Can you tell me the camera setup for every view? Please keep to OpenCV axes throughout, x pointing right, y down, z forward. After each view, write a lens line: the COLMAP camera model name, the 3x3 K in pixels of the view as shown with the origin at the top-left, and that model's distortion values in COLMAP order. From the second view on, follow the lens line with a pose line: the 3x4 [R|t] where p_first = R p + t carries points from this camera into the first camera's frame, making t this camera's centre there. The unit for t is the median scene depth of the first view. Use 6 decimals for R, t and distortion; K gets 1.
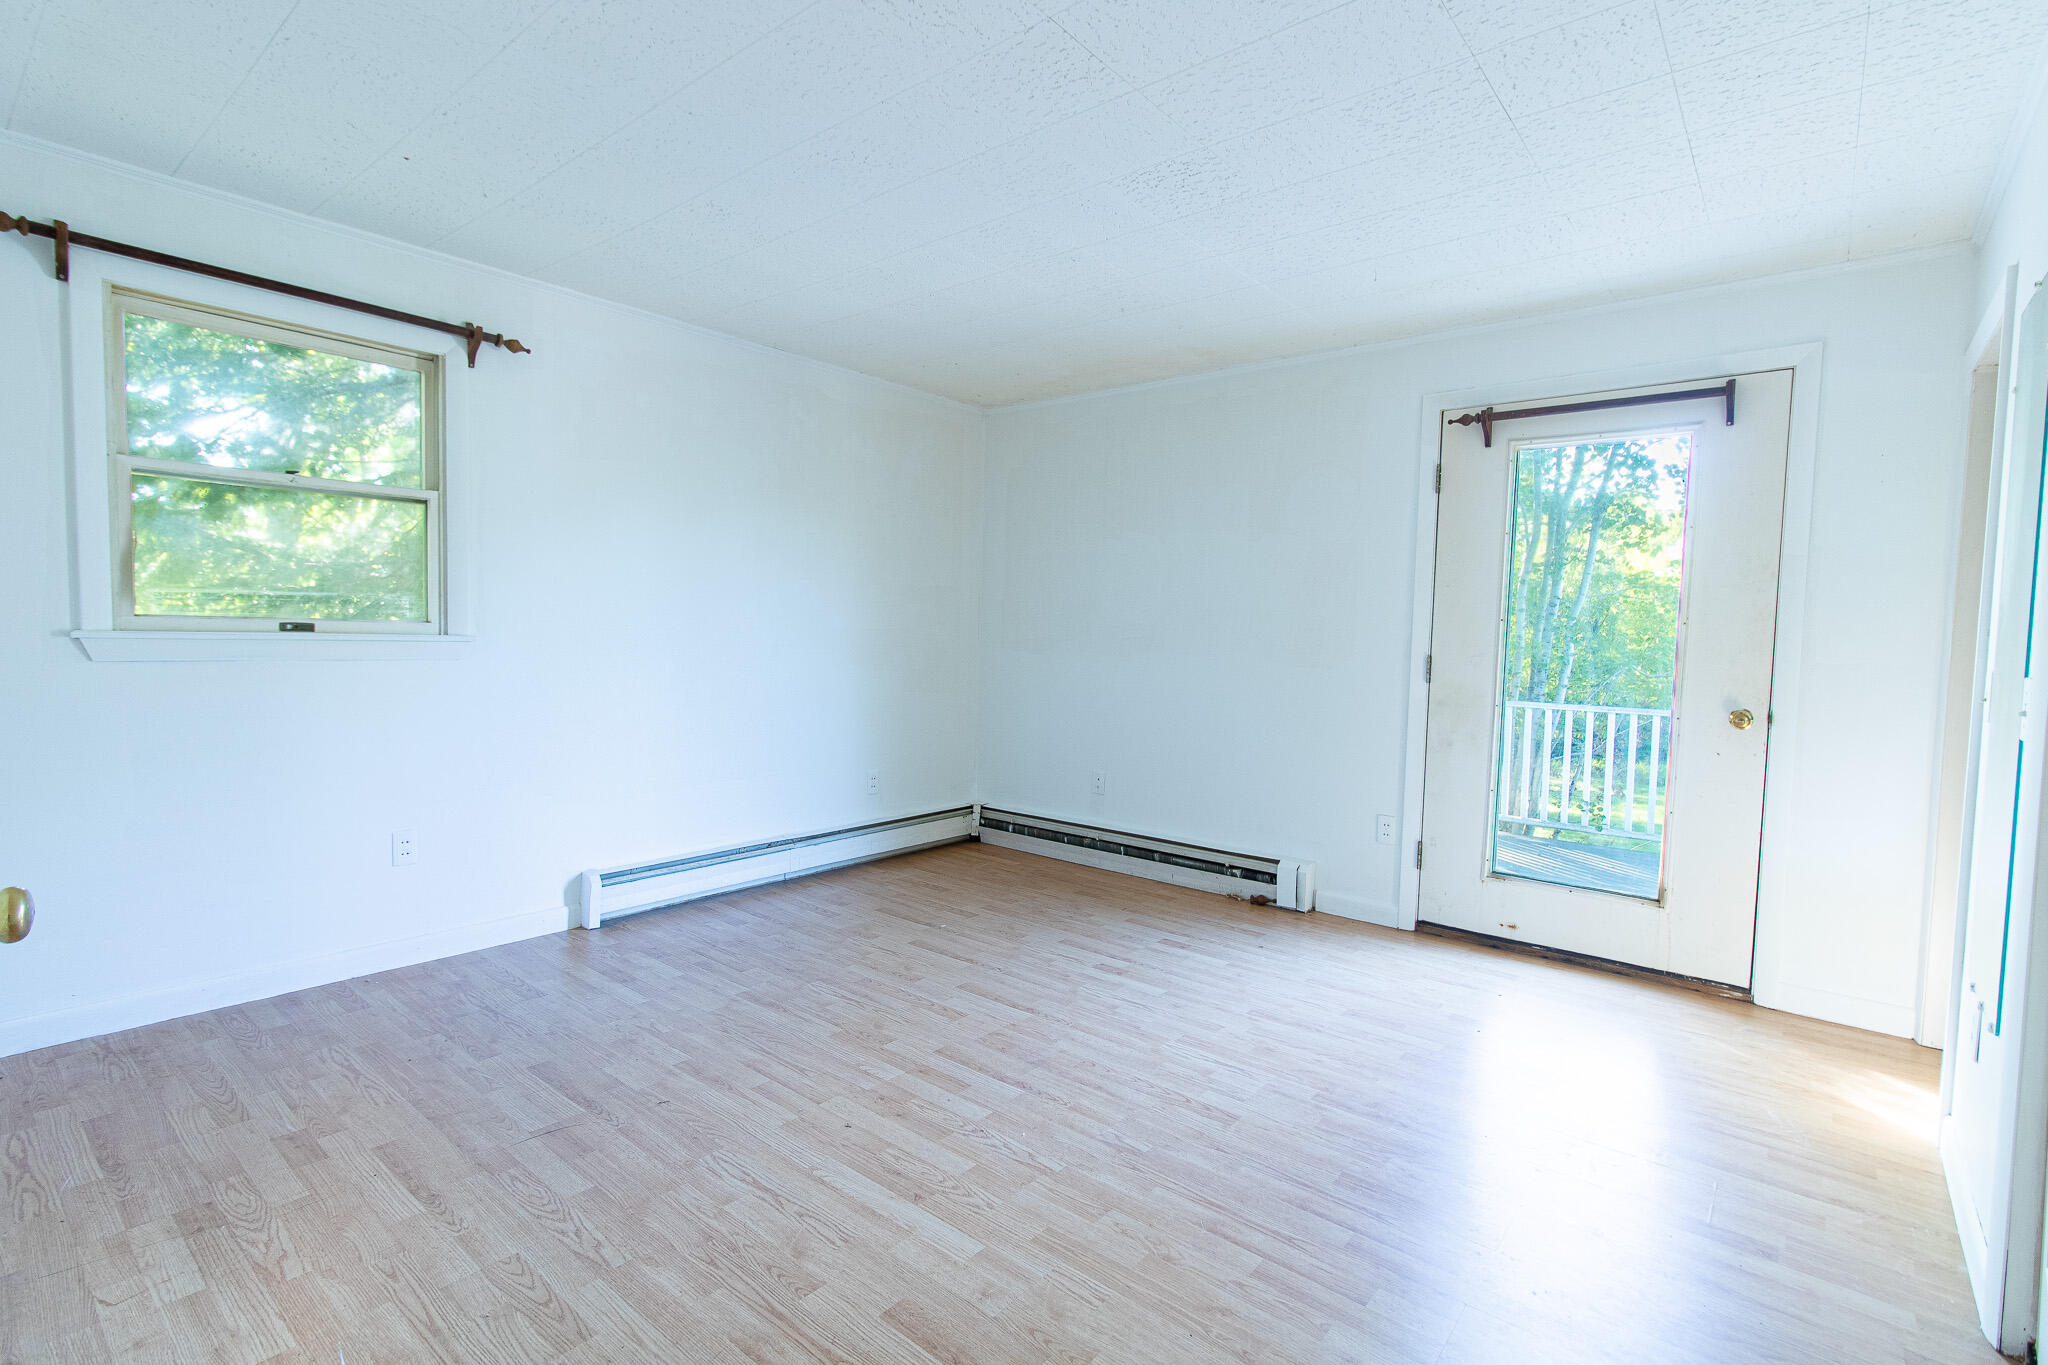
lens RADIAL K [[948.9, 0, 1032.3], [0, 948.9, 685.0], [0, 0, 1]] dist [0.000190, -0.013193]
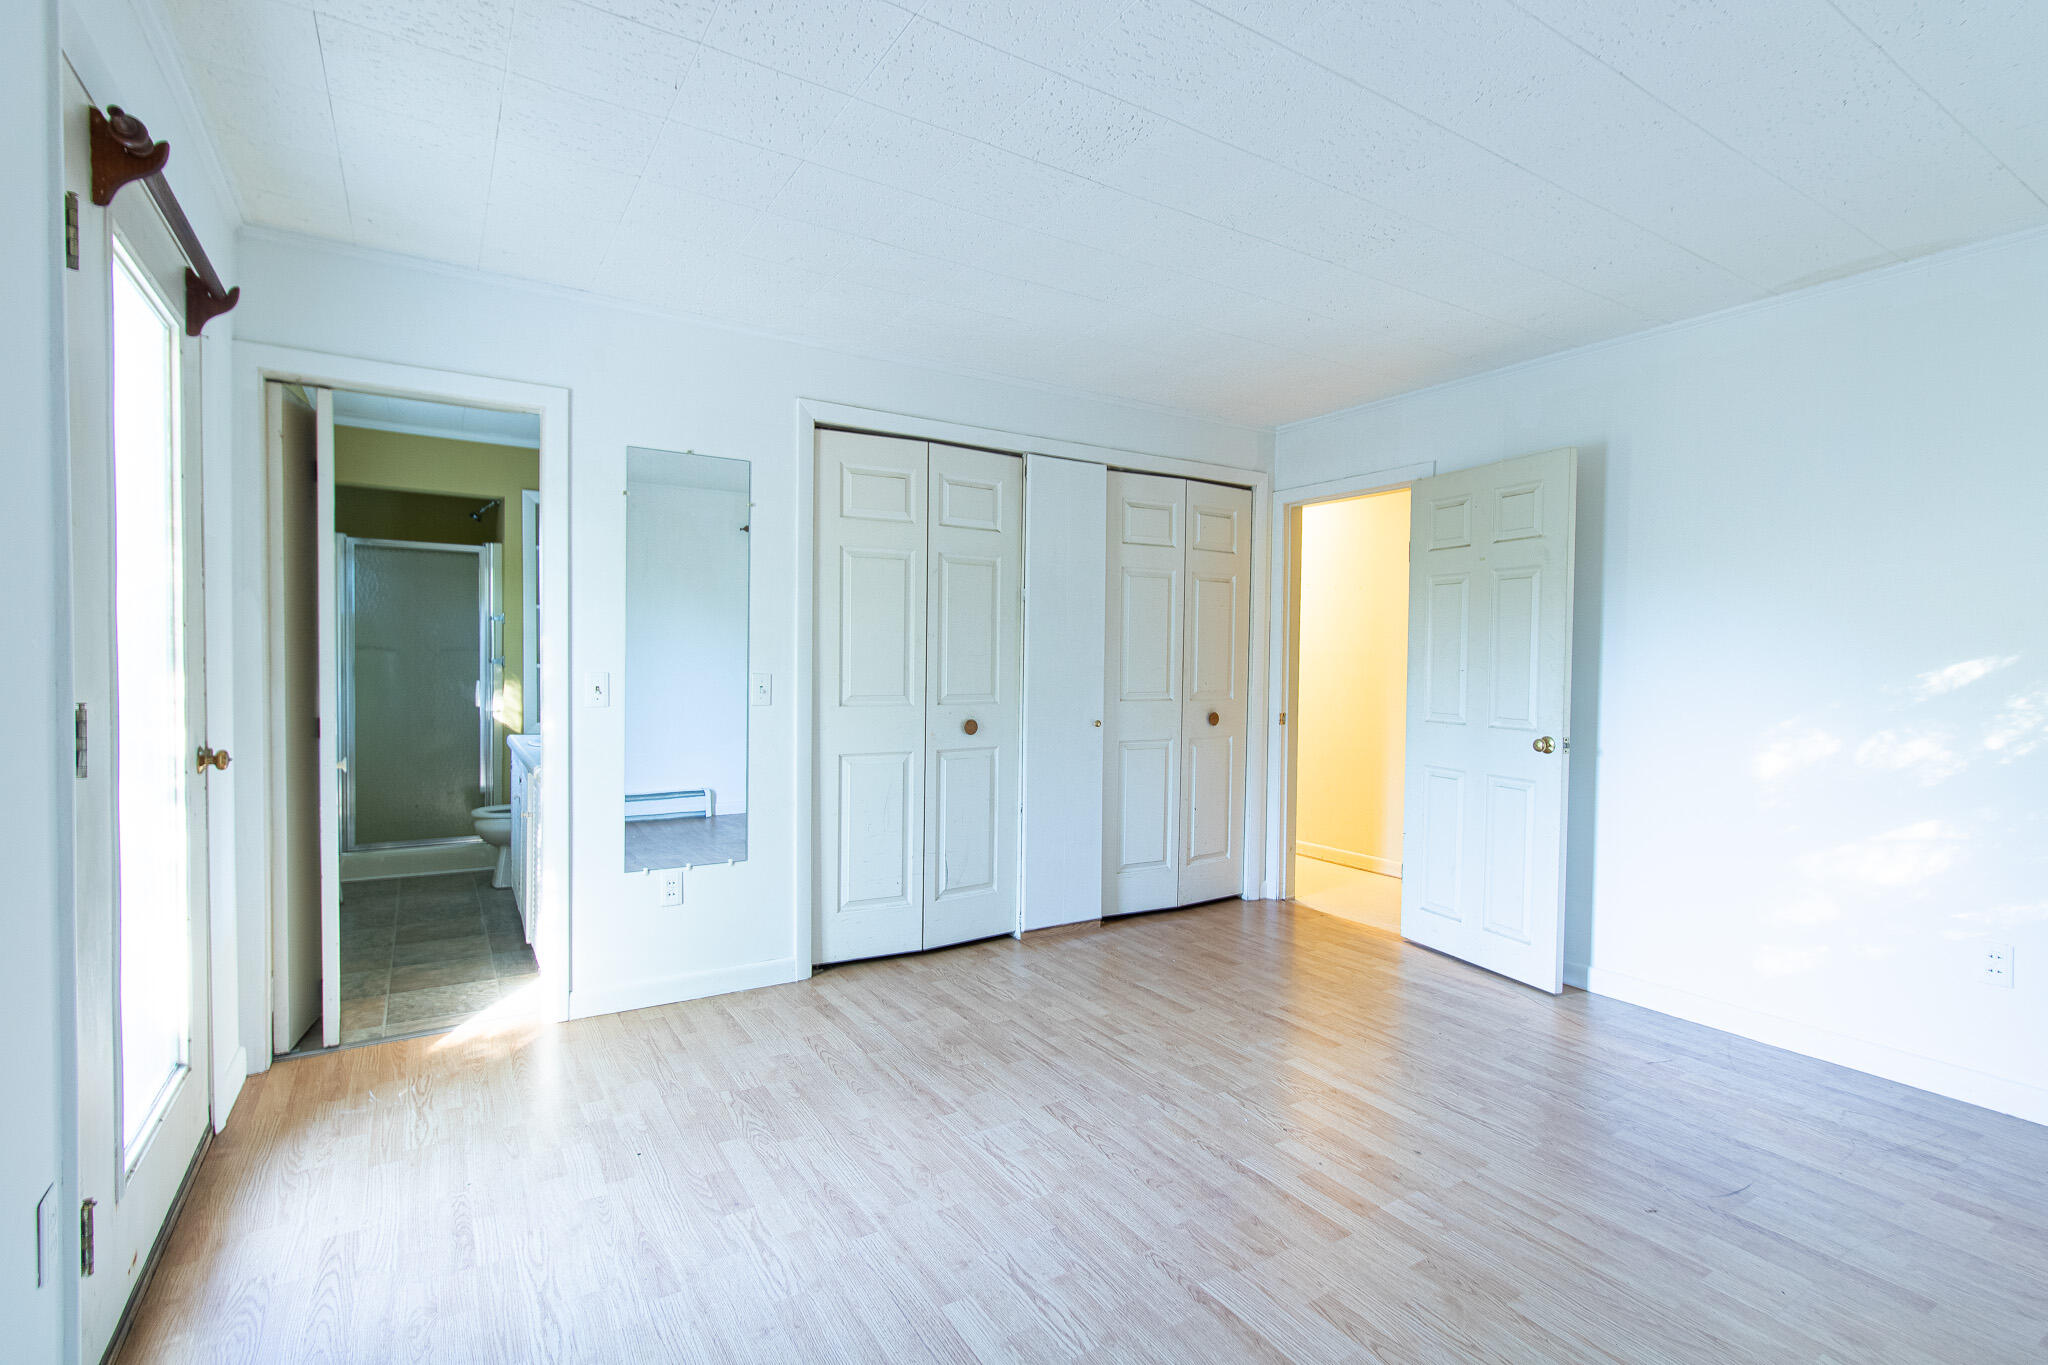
lens RADIAL K [[948.9, 0, 1032.3], [0, 948.9, 685.0], [0, 0, 1]] dist [0.000190, -0.013193]
pose [[-0.950734, -0.040606, 0.307338, -0.083848], [-0.014216, 0.996052, 0.087623, -0.120168], [-0.309682, 0.078937, -0.947558, 1.918498]]
